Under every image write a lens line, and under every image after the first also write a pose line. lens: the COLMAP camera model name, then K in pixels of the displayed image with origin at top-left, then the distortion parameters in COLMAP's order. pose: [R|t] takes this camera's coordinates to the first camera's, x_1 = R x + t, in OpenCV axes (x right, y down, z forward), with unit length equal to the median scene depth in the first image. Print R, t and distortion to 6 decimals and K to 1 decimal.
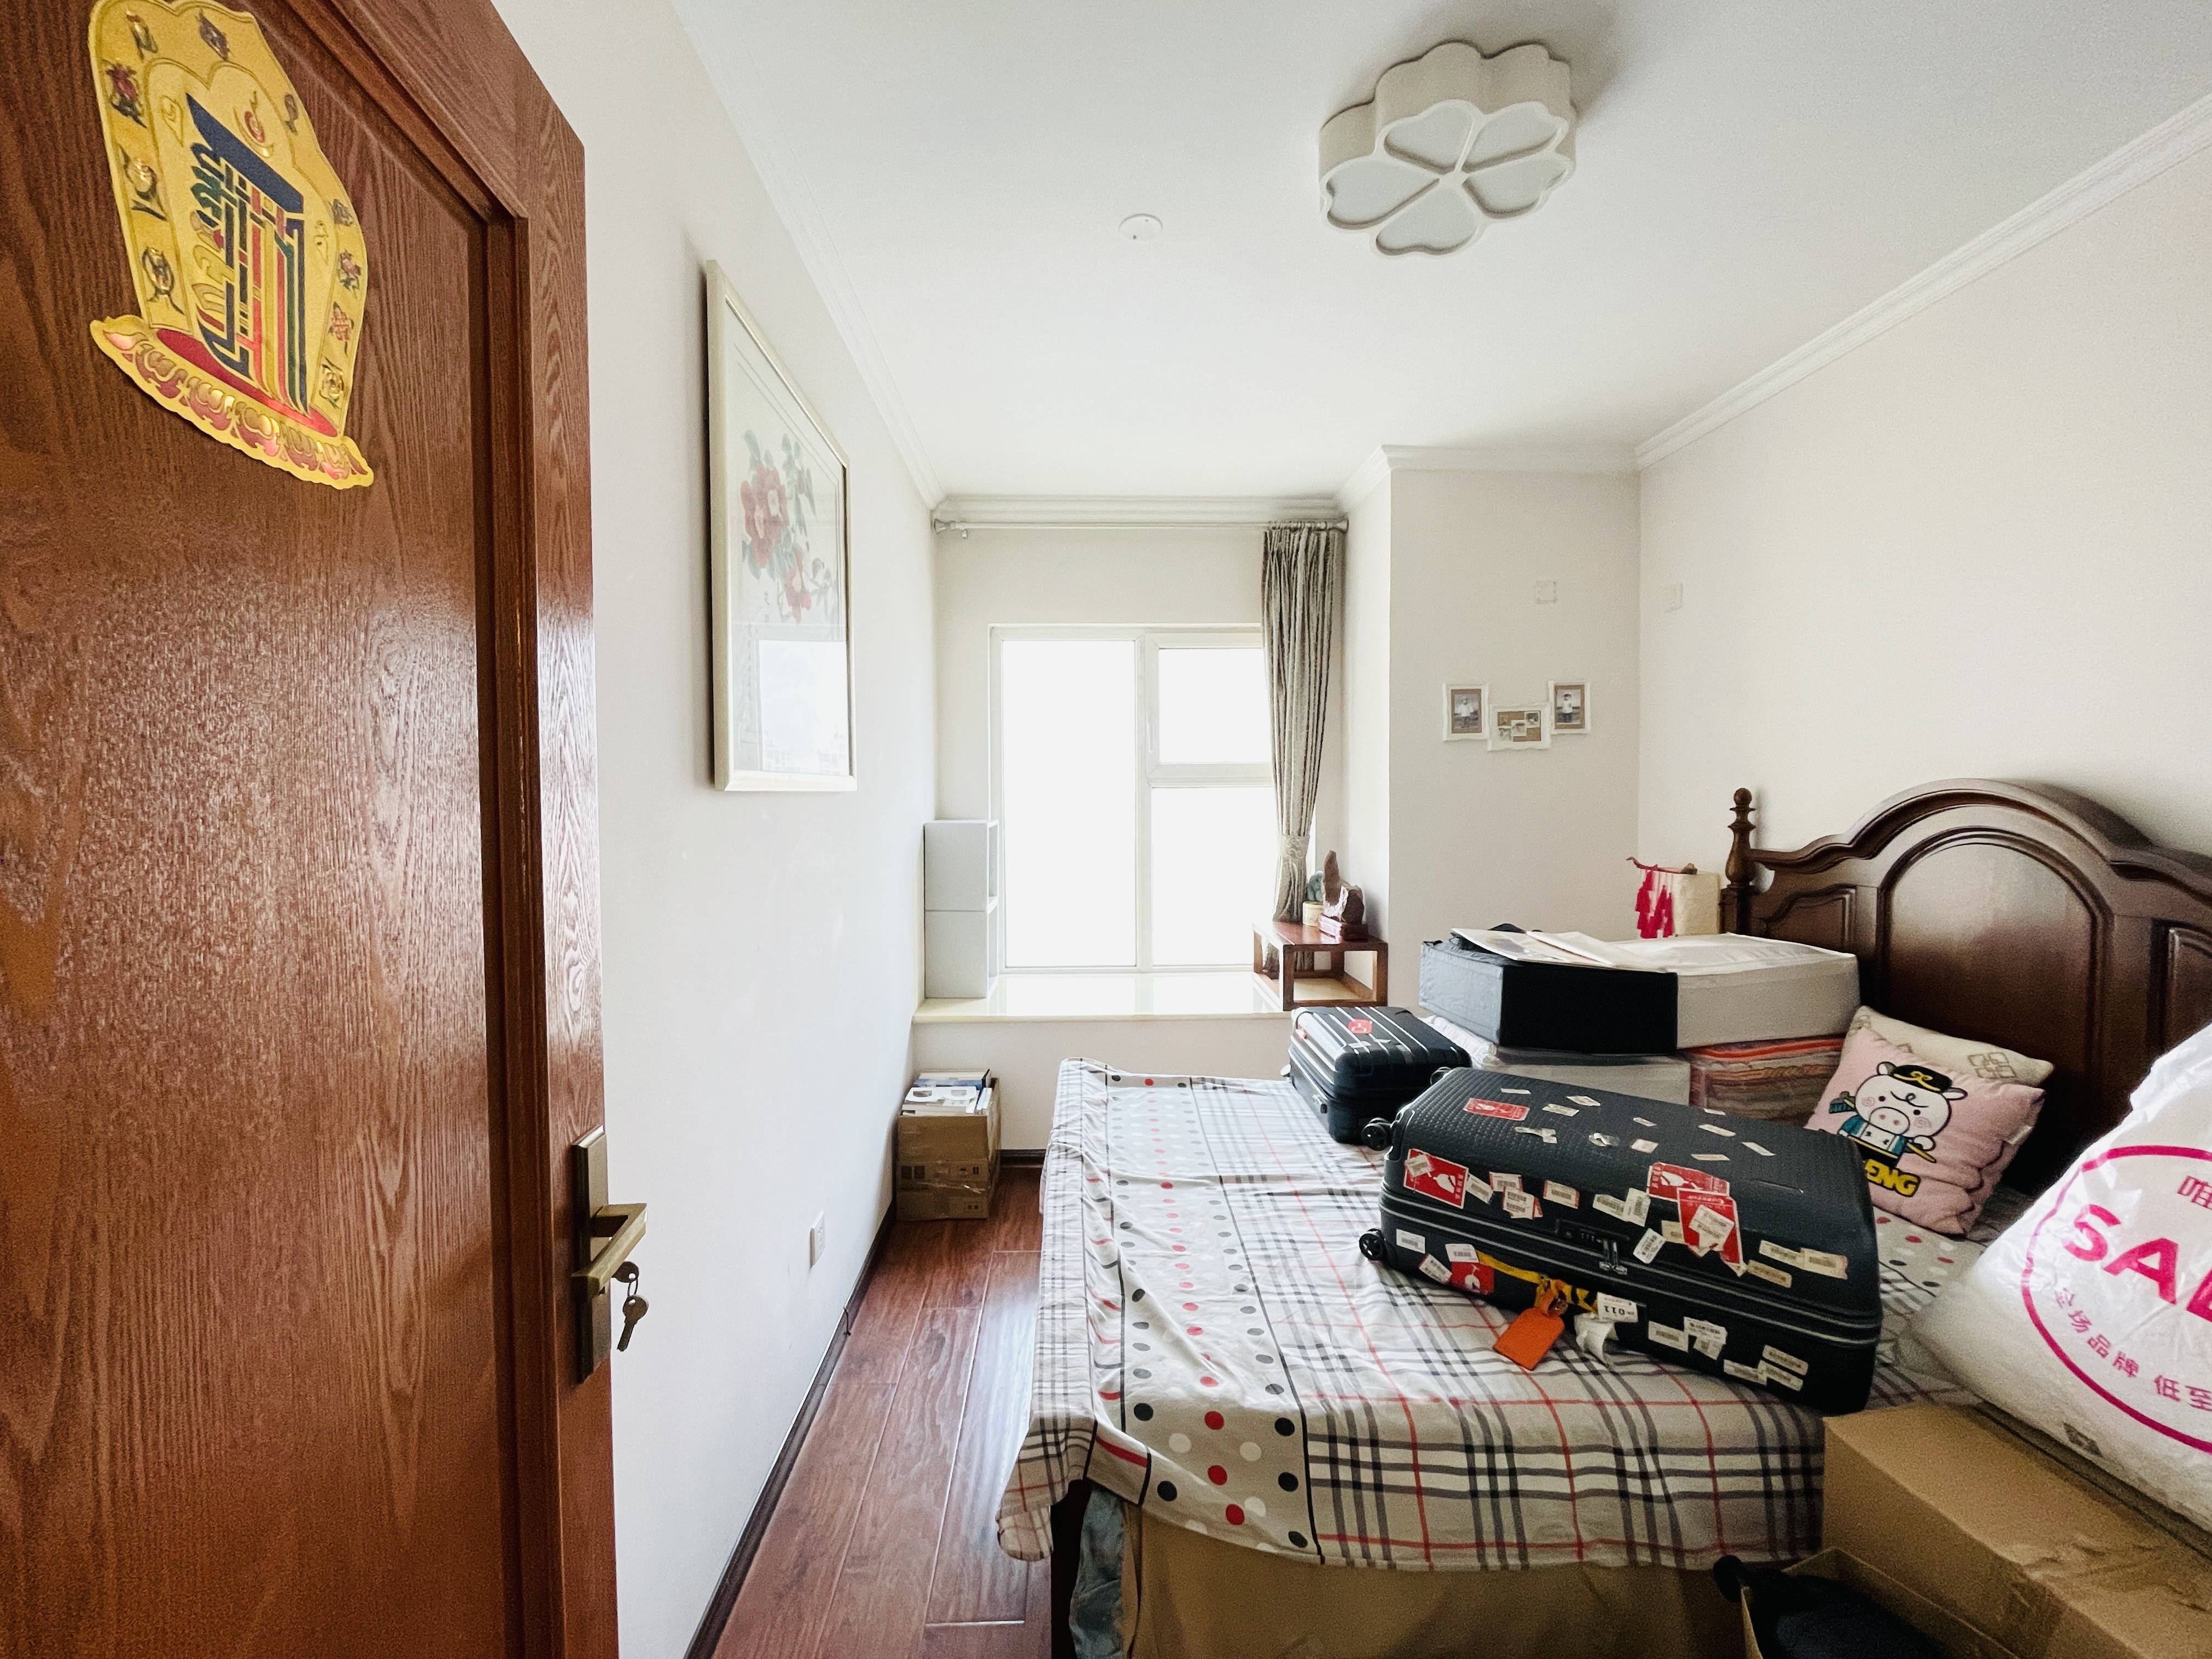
lens RADIAL K [[883.9, 0, 1110.3], [0, 883.9, 821.8], [0, 0, 1]] dist [-0.000059, -0.000455]
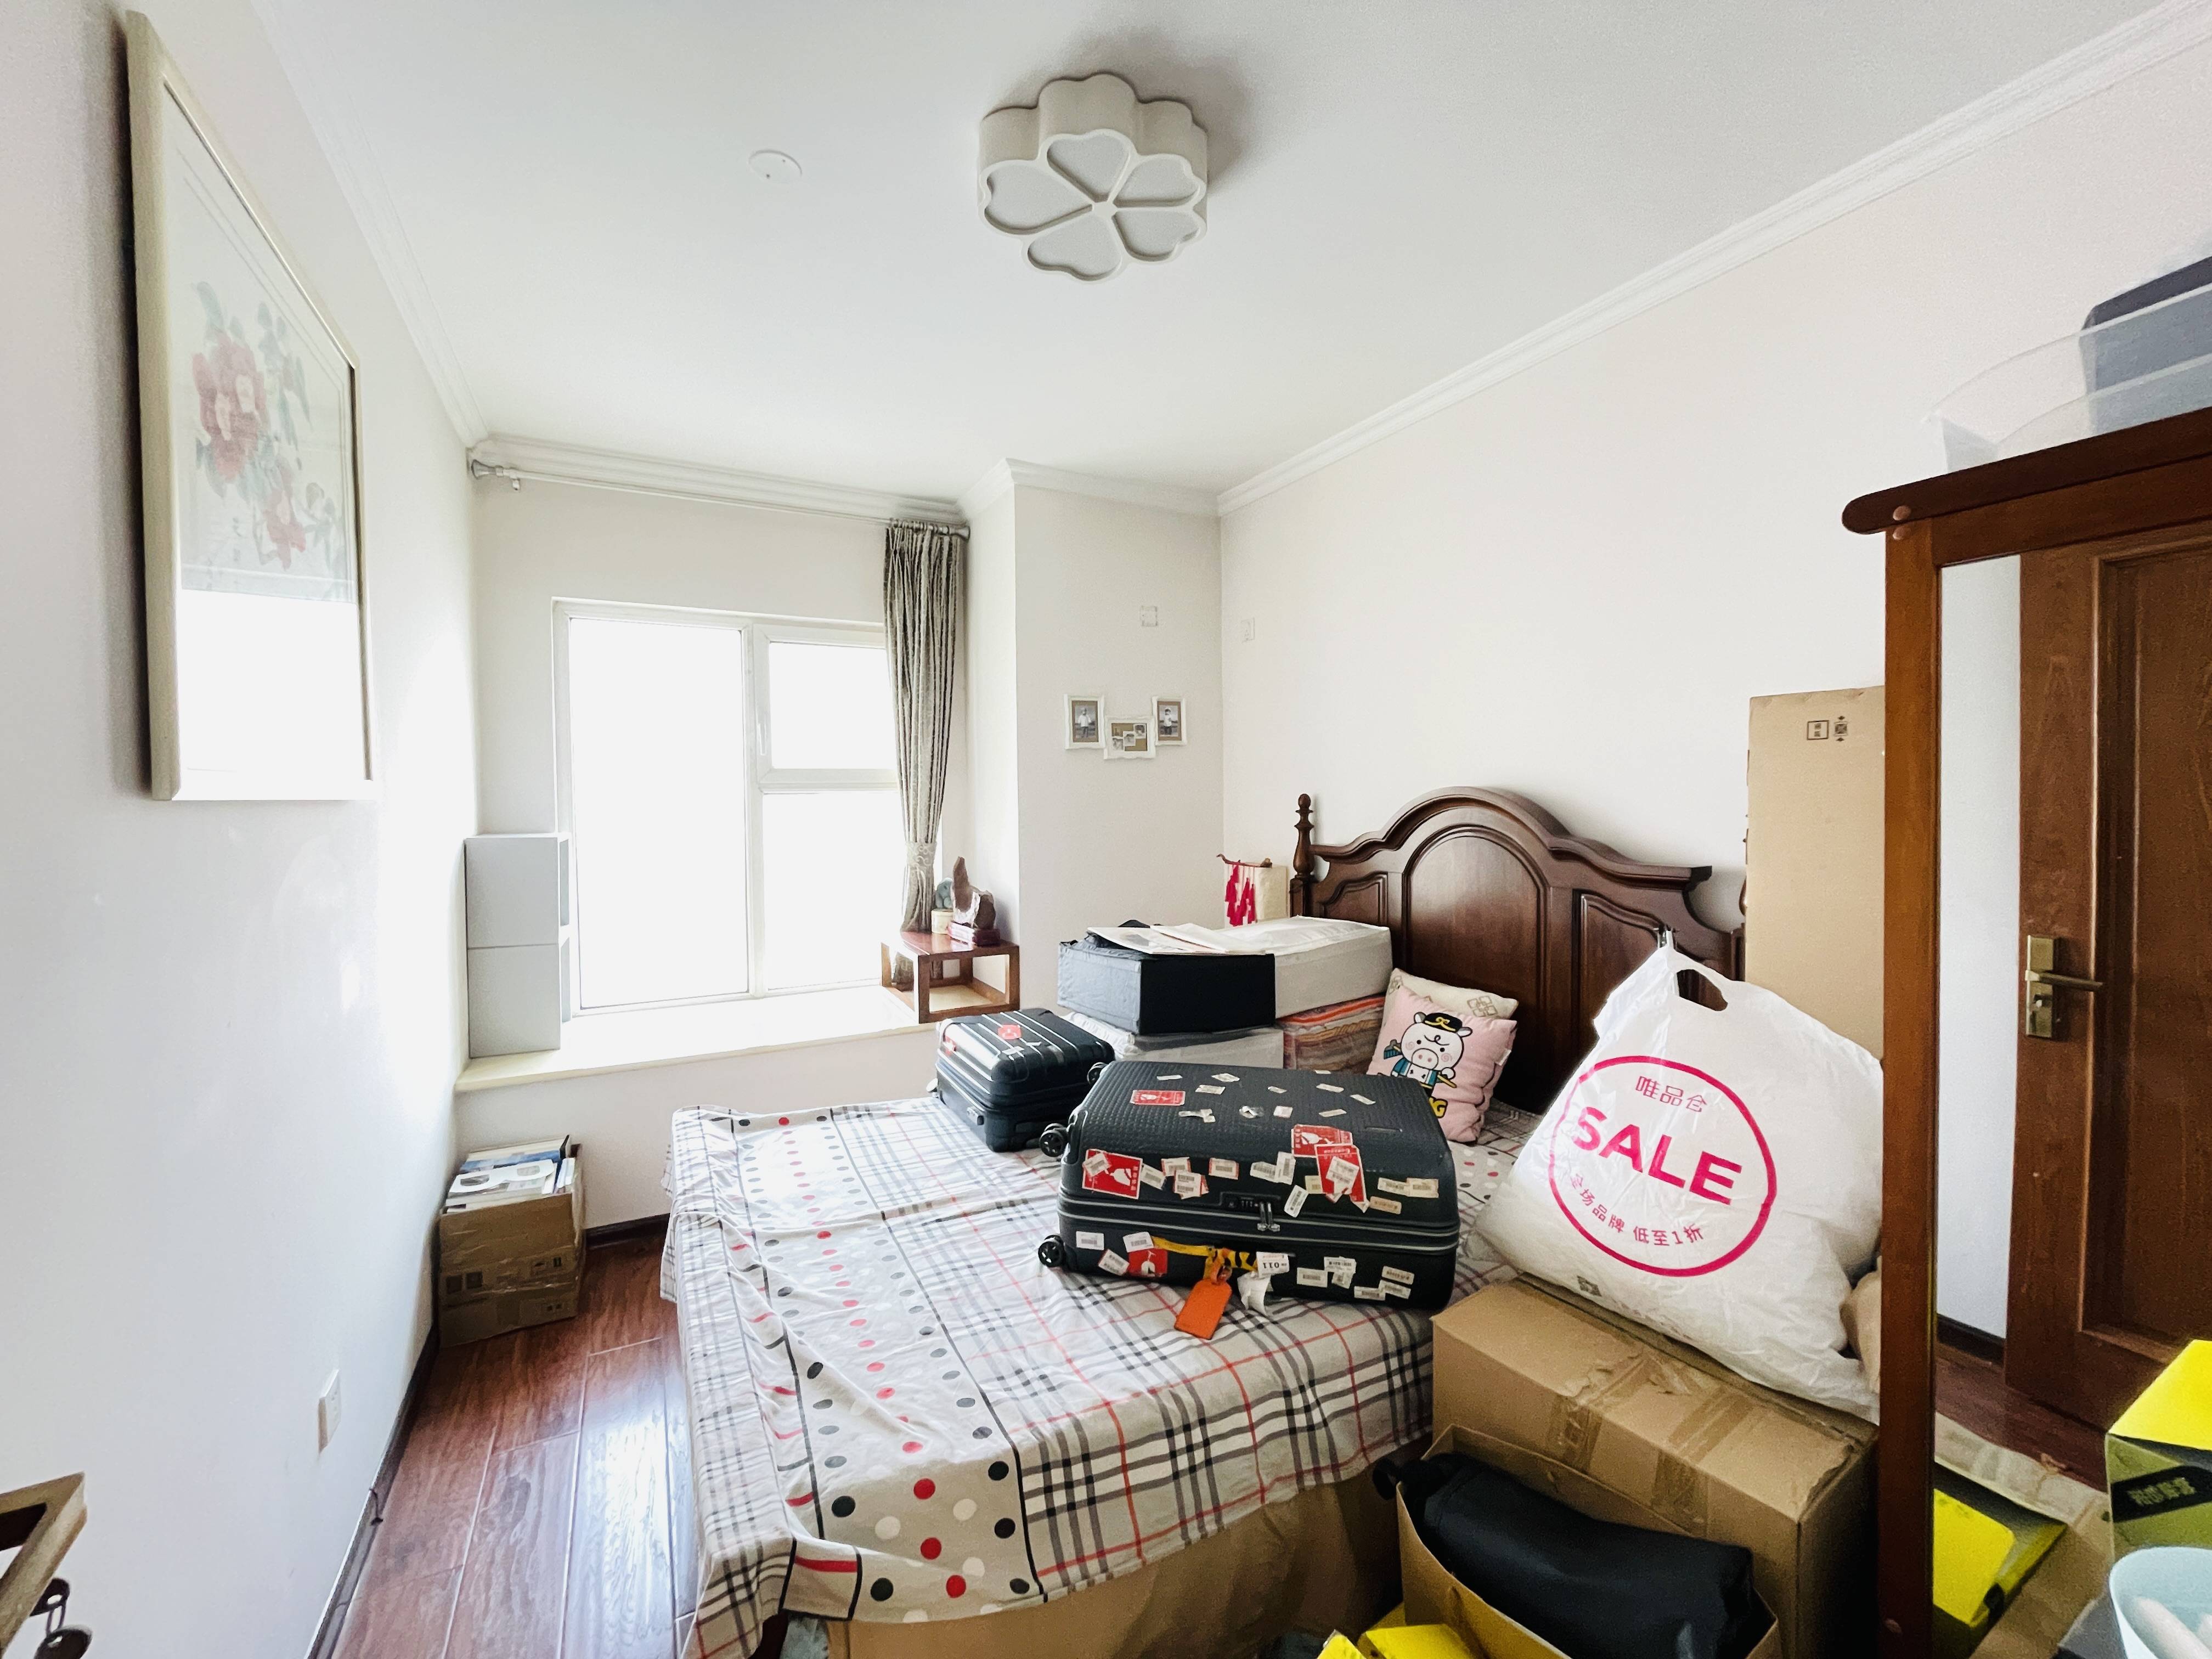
lens RADIAL K [[883.9, 0, 1104.4], [0, 883.9, 822.7], [0, 0, 1]] dist [-0.000059, -0.000455]
pose [[0.901716, -0.015050, 0.432067, -0.075074], [0.017347, 0.999849, -0.001377, -0.004200], [-0.431980, 0.008737, 0.901841, 0.070214]]
